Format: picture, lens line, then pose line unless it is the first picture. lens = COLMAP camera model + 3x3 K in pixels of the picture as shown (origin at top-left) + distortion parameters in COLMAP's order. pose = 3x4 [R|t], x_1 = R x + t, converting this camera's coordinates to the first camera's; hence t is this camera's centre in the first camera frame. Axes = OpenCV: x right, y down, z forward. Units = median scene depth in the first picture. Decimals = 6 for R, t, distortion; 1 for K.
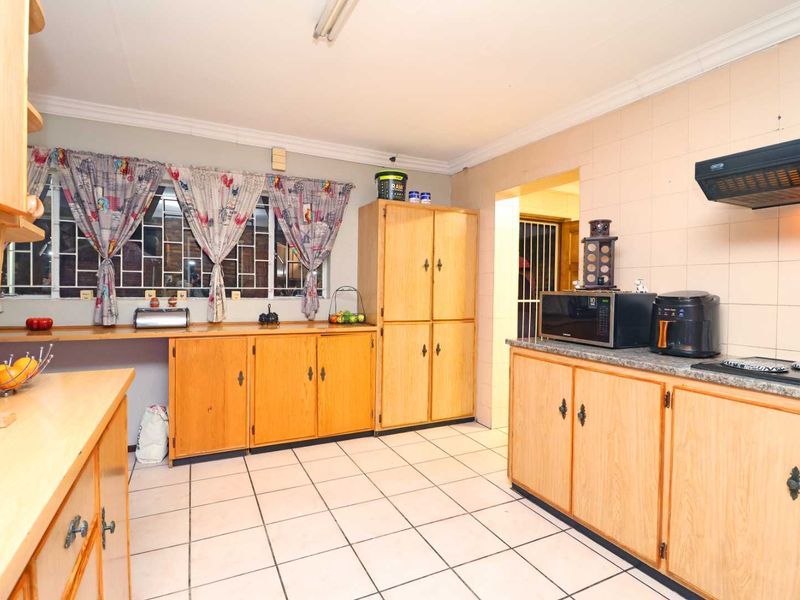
lens RADIAL K [[417.9, 0, 398.8], [0, 417.9, 291.5], [0, 0, 1]] dist [0.002429, -0.014127]
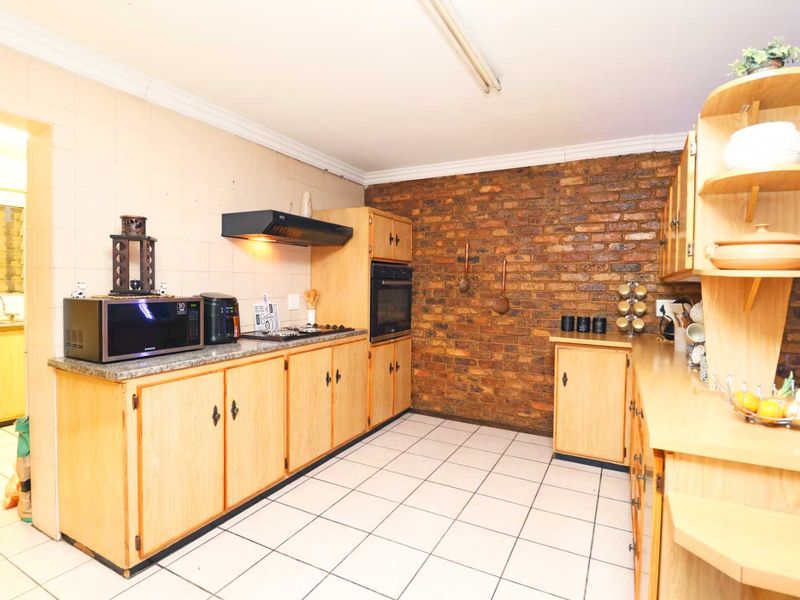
lens RADIAL K [[414.4, 0, 399.6], [0, 414.4, 294.3], [0, 0, 1]] dist [0.000591, -0.011878]
pose [[-0.576131, -0.039987, 0.816378, -0.654053], [-0.008618, 0.999044, 0.042853, -0.054216], [-0.817312, 0.017653, -0.575925, 1.212167]]
